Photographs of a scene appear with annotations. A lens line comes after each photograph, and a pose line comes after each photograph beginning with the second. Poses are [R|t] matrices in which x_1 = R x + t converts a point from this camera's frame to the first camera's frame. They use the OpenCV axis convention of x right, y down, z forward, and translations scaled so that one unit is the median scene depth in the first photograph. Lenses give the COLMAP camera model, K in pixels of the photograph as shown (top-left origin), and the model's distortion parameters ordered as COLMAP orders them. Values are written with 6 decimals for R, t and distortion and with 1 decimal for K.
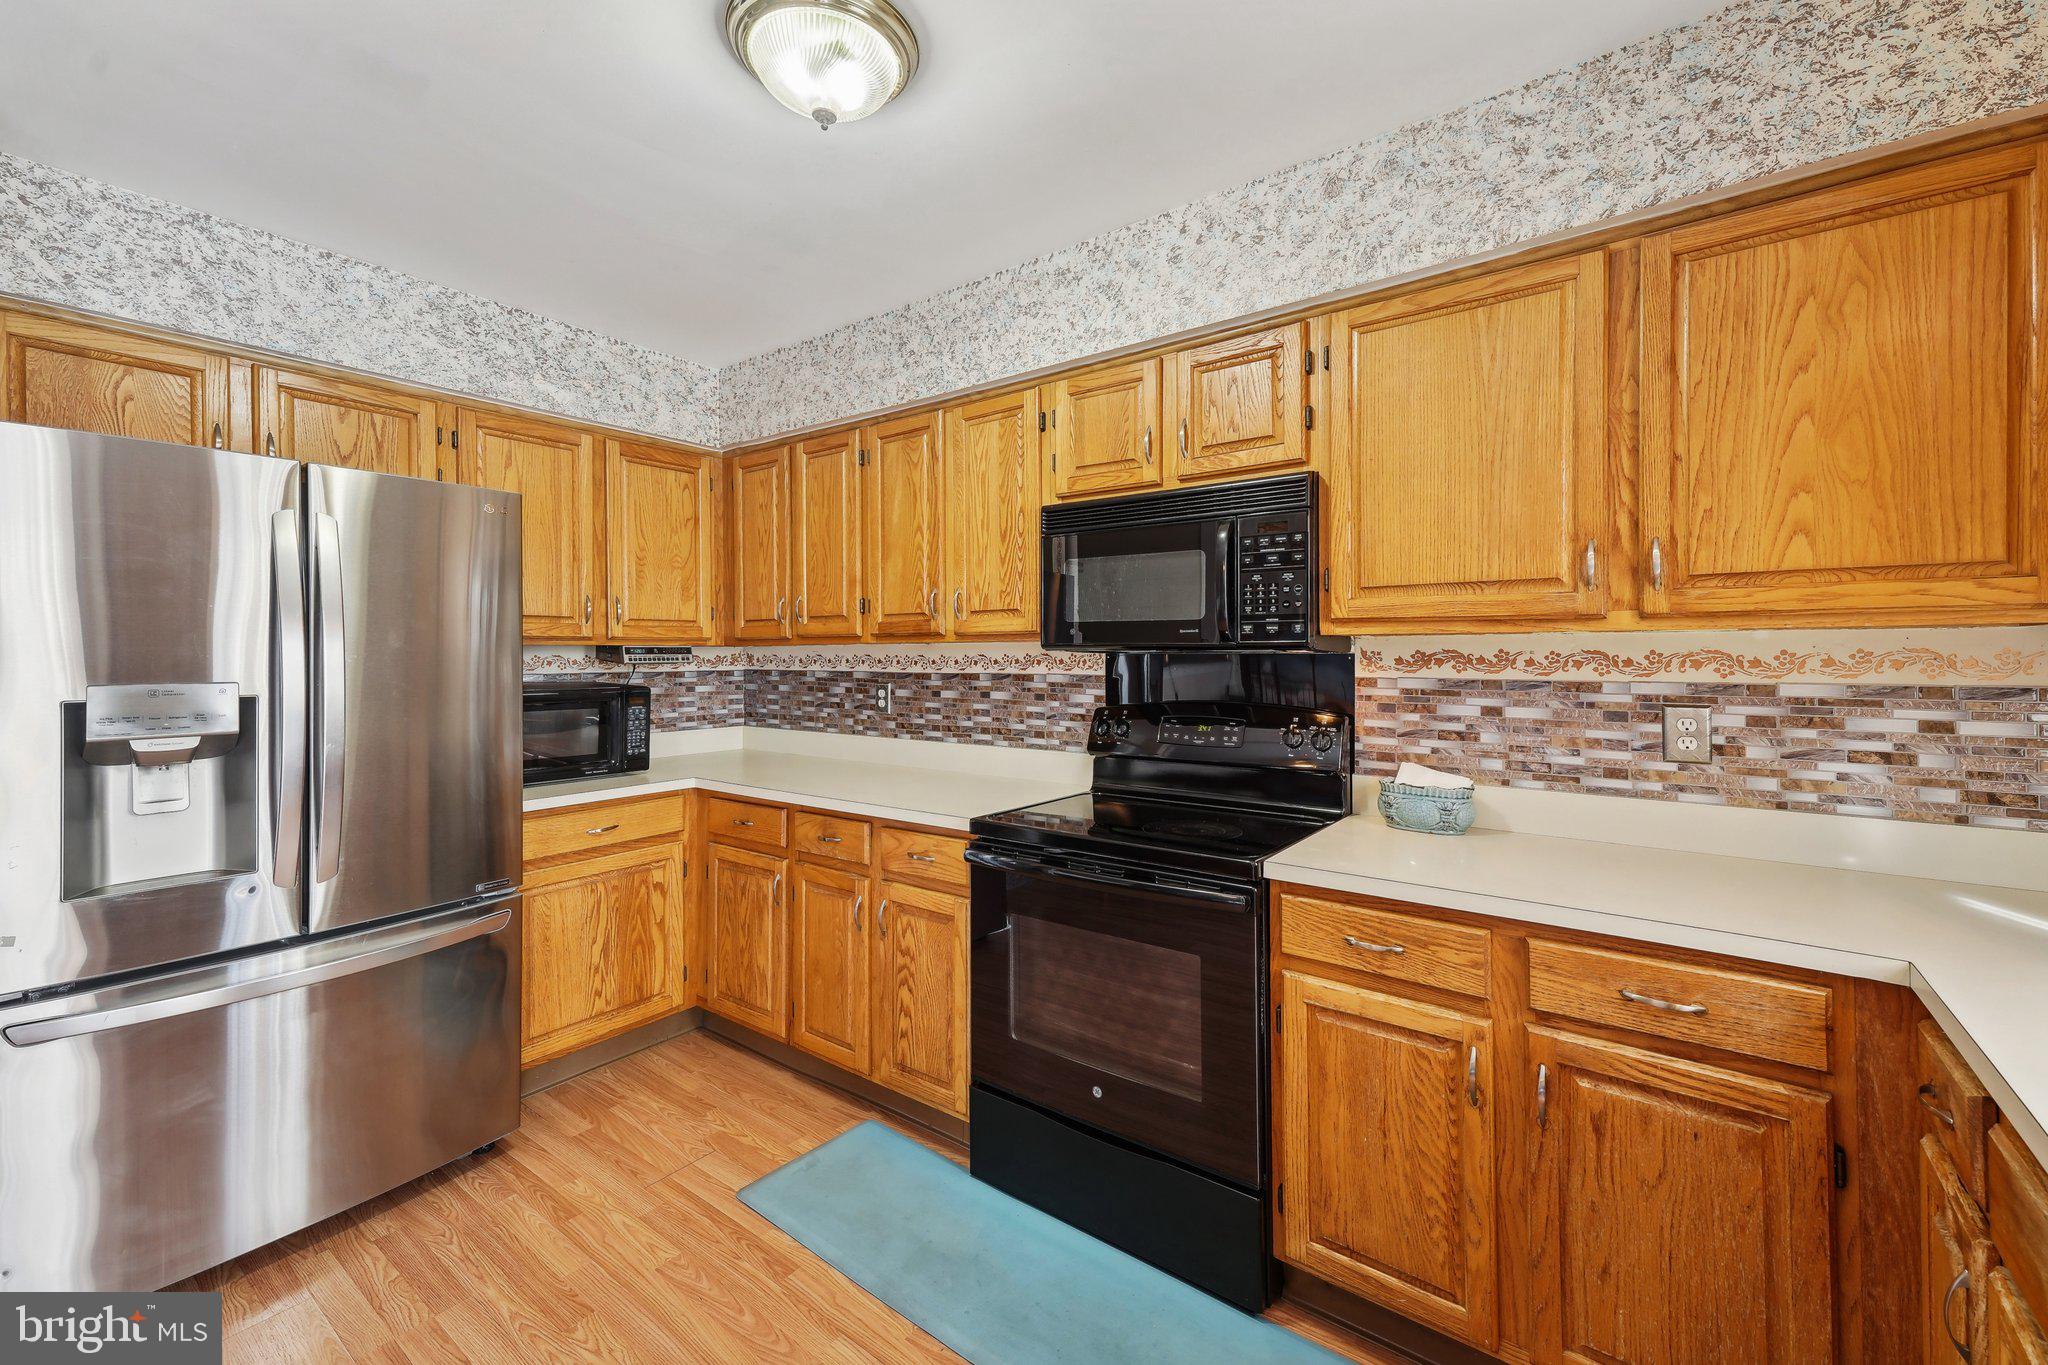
lens RADIAL K [[833.4, 0, 1022.5], [0, 833.4, 652.3], [0, 0, 1]] dist [0.021057, -0.000862]
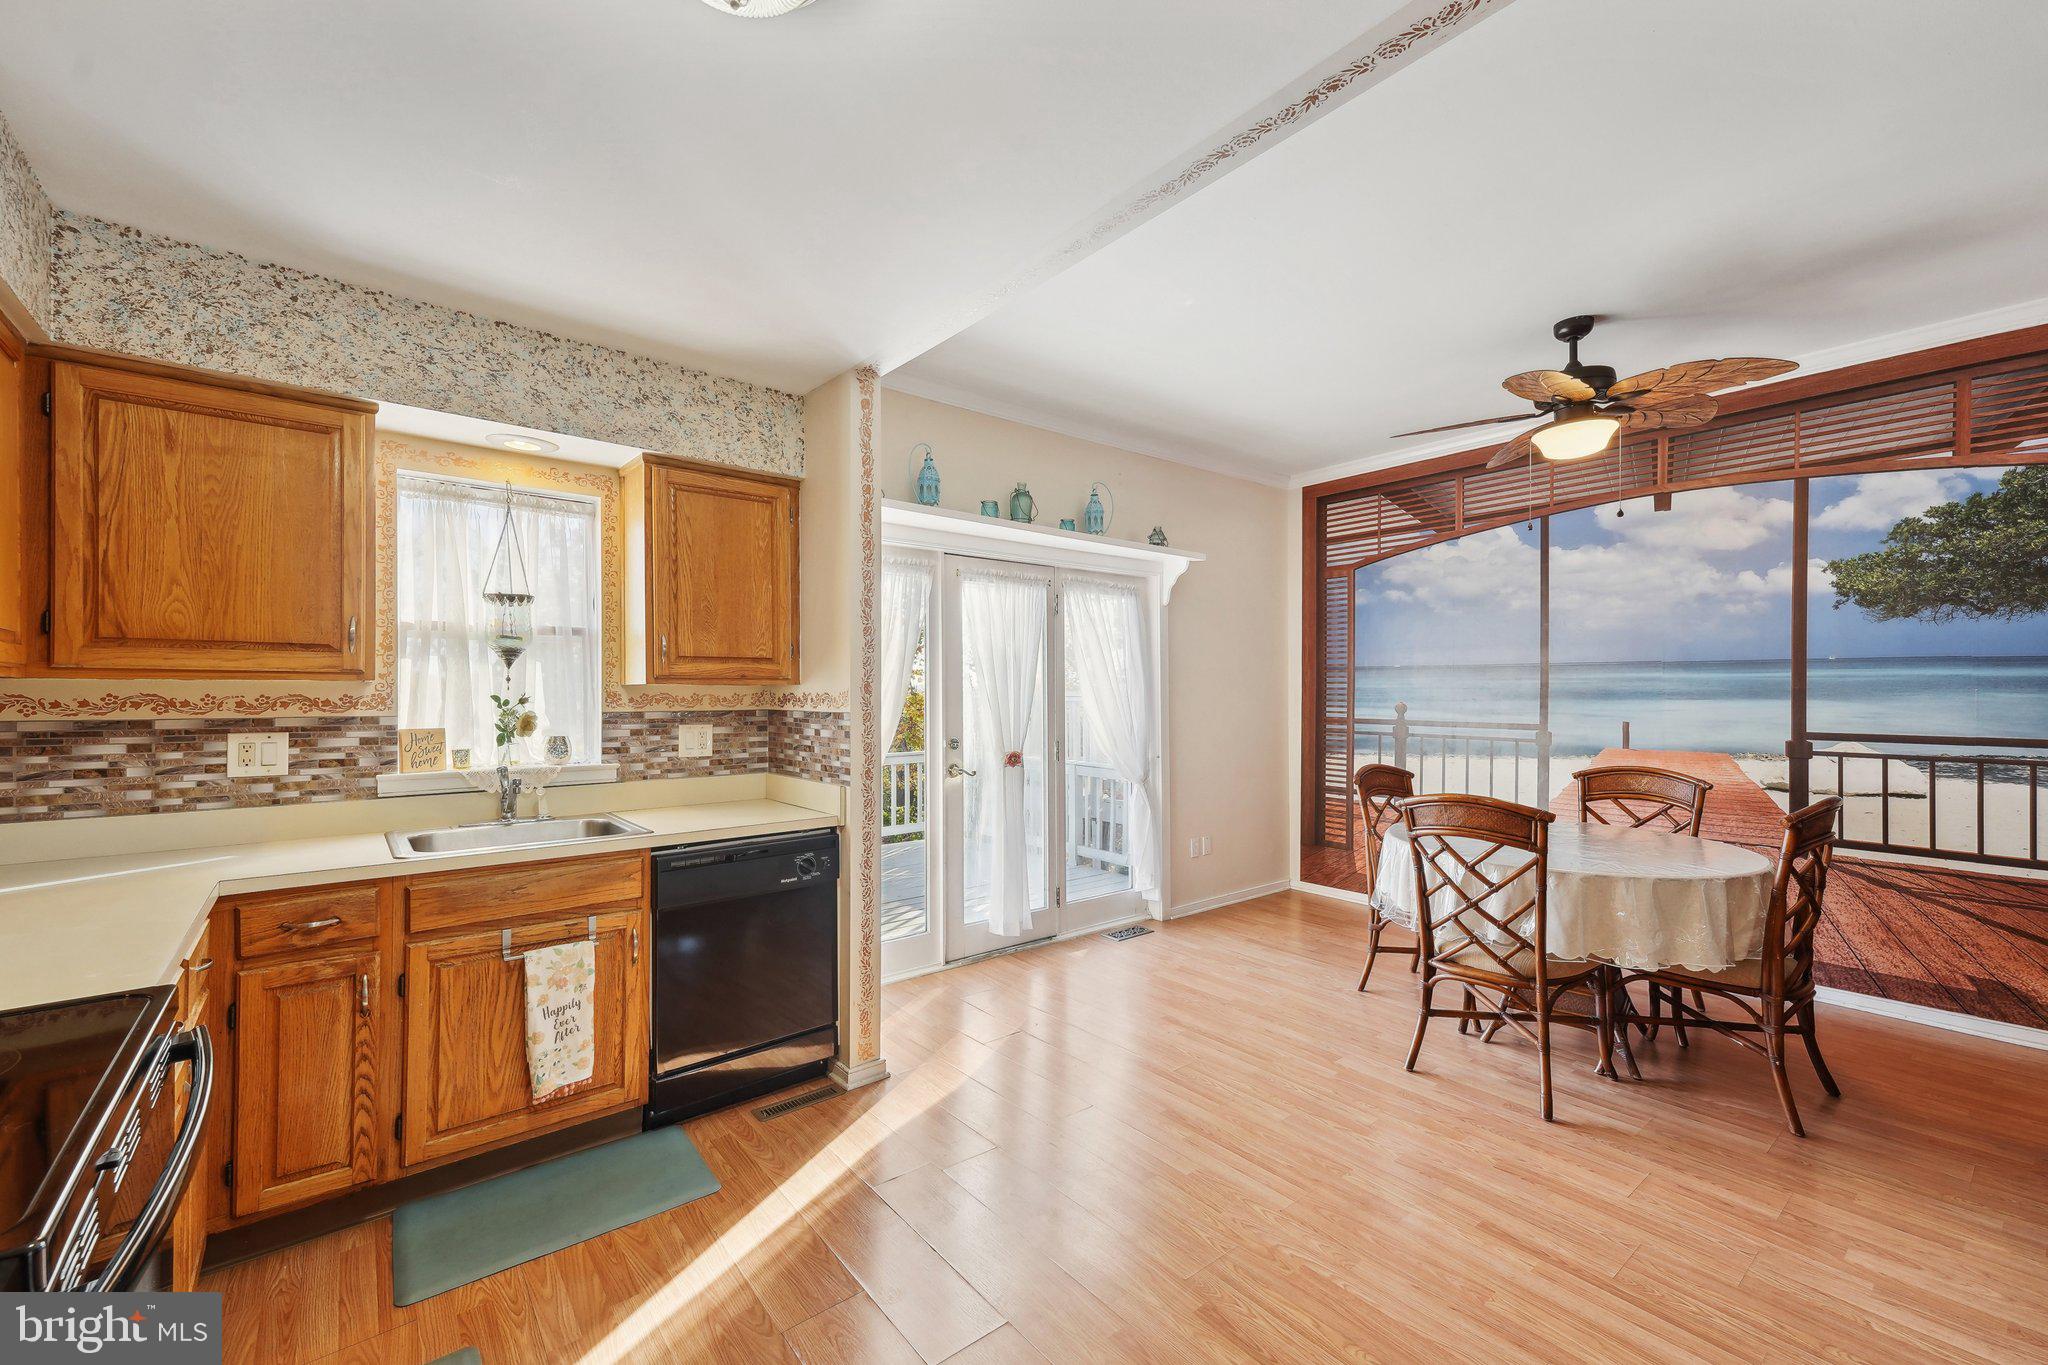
lens RADIAL K [[833.4, 0, 1019.1], [0, 833.4, 689.9], [0, 0, 1]] dist [0.021057, -0.000862]
pose [[-0.970590, 0.005996, 0.240665, -0.483645], [0.004664, 0.999970, -0.006103, 0.002376], [-0.240694, -0.004801, -0.970589, 1.220394]]
